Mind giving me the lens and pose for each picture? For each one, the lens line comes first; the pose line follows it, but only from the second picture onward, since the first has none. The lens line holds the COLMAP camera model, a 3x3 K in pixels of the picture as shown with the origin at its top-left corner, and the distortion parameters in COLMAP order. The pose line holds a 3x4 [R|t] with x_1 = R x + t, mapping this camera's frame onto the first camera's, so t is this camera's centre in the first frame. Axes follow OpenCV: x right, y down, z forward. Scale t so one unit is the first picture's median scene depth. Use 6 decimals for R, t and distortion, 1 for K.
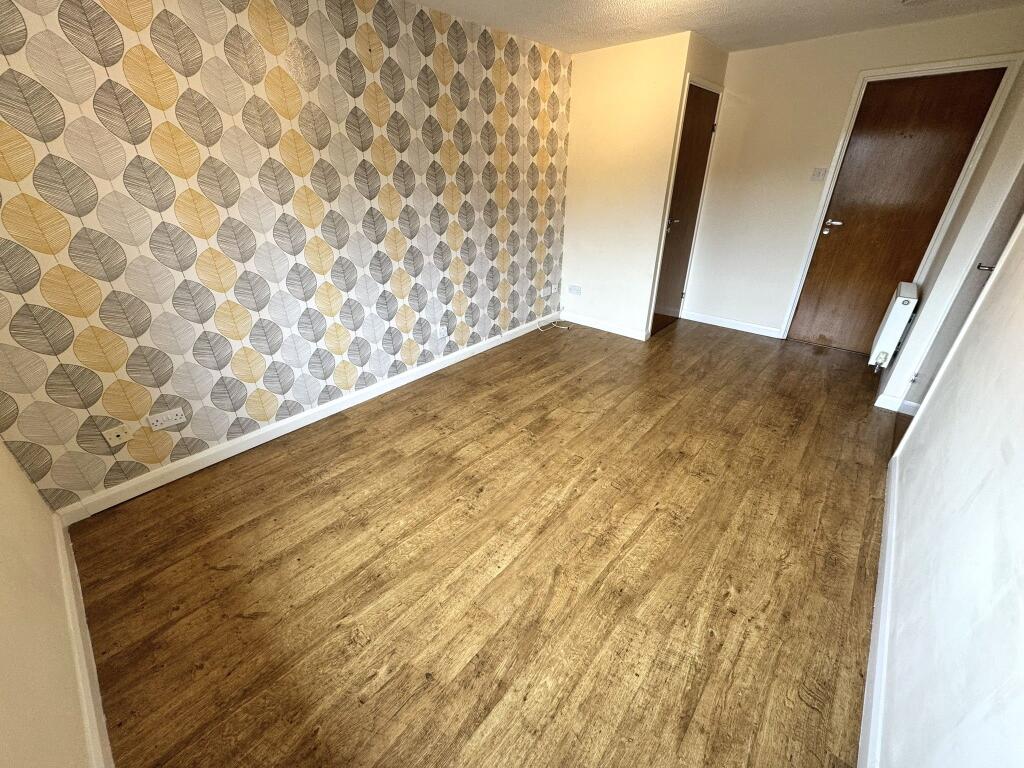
lens RADIAL K [[408.7, 0, 508.6], [0, 408.7, 385.2], [0, 0, 1]] dist [0.000801, 0.000034]
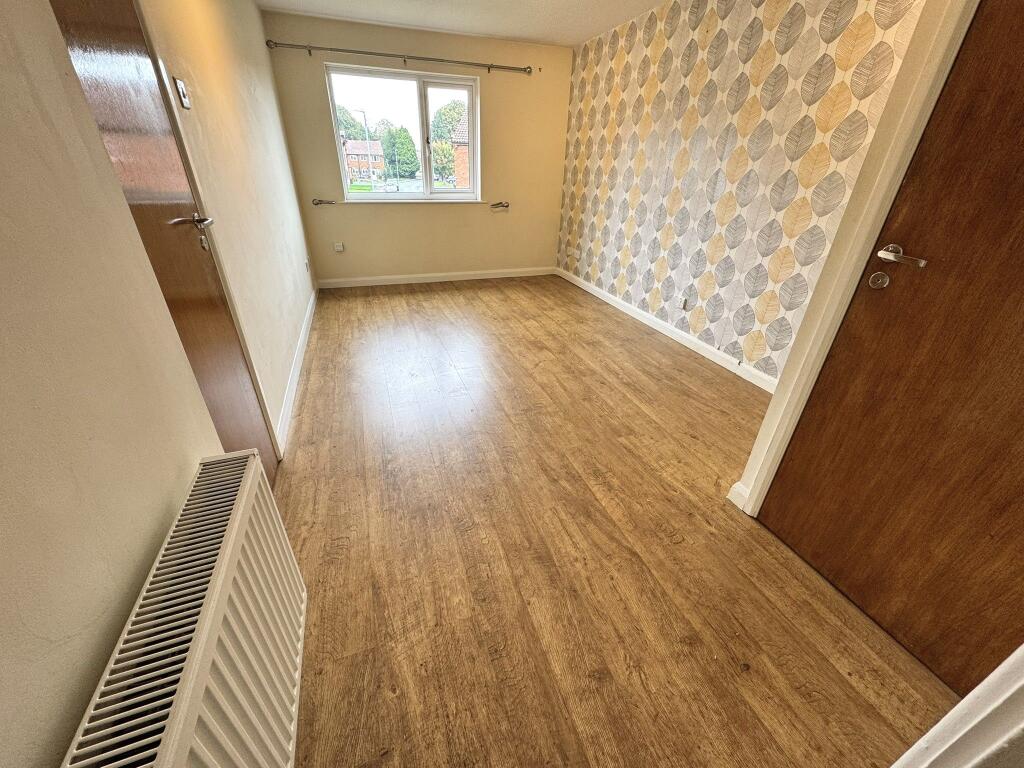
lens RADIAL K [[408.7, 0, 510.8], [0, 408.7, 383.0], [0, 0, 1]] dist [0.000801, 0.000034]
pose [[-0.483572, 0.410641, -0.773002, 1.199721], [-0.424454, 0.662331, 0.617379, -0.592831], [0.765504, 0.626651, -0.145987, 1.288559]]
